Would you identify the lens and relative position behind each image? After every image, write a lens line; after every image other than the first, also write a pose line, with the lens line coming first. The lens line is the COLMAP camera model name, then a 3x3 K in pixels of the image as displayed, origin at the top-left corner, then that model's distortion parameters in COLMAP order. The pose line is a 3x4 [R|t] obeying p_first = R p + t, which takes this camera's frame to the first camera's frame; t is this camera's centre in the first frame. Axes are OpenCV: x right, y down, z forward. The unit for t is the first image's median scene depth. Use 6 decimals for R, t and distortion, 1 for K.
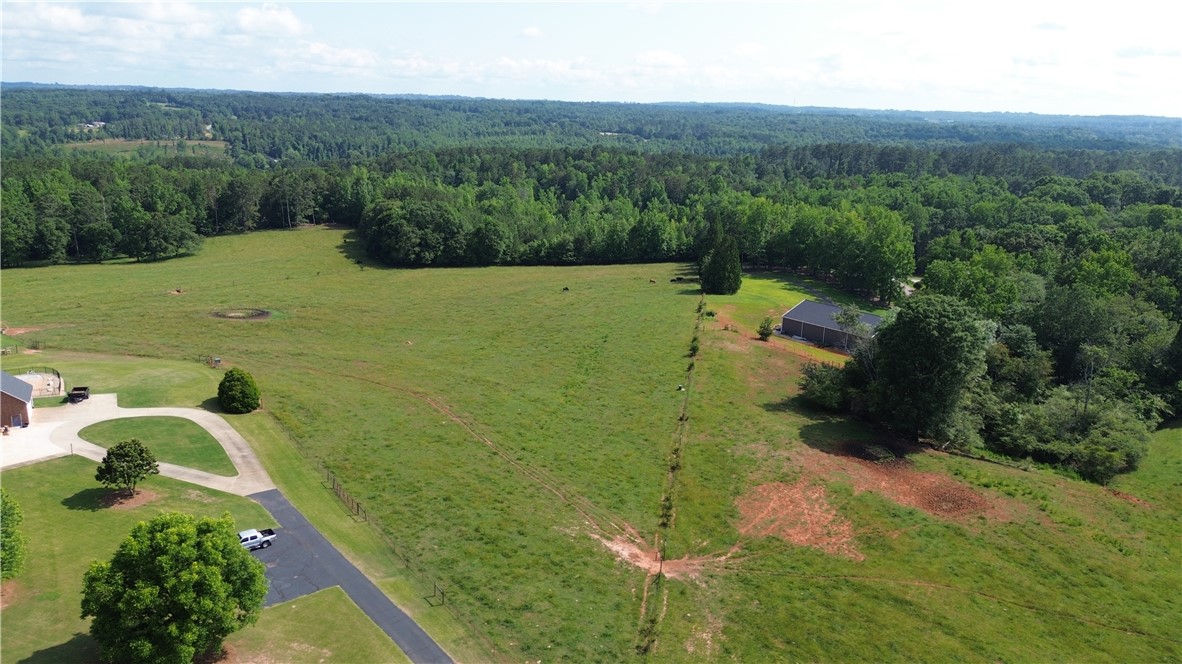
lens RADIAL K [[832.7, 0, 591.0], [0, 832.7, 332.0], [0, 0, 1]] dist [0.078643, -0.075234]
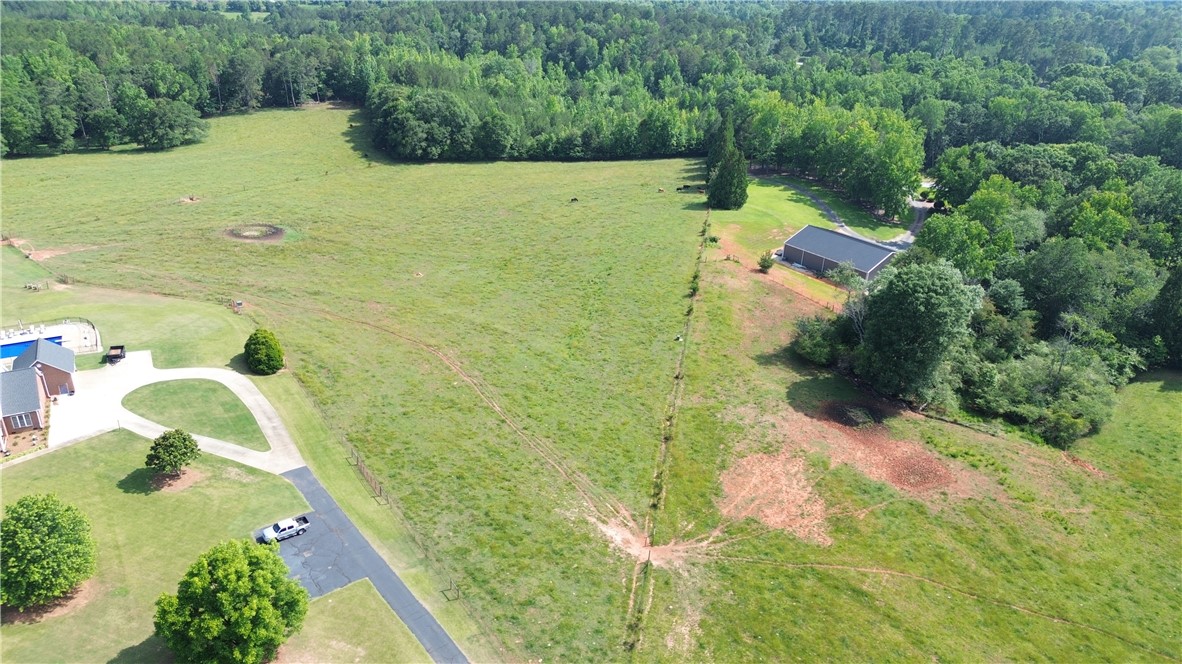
lens RADIAL K [[832.7, 0, 591.0], [0, 832.7, 332.0], [0, 0, 1]] dist [0.078643, -0.075234]
pose [[0.999749, 0.021503, -0.006324, 0.003616], [-0.020008, 0.983358, 0.180573, -0.149613], [0.010101, -0.180401, 0.983541, -0.041583]]
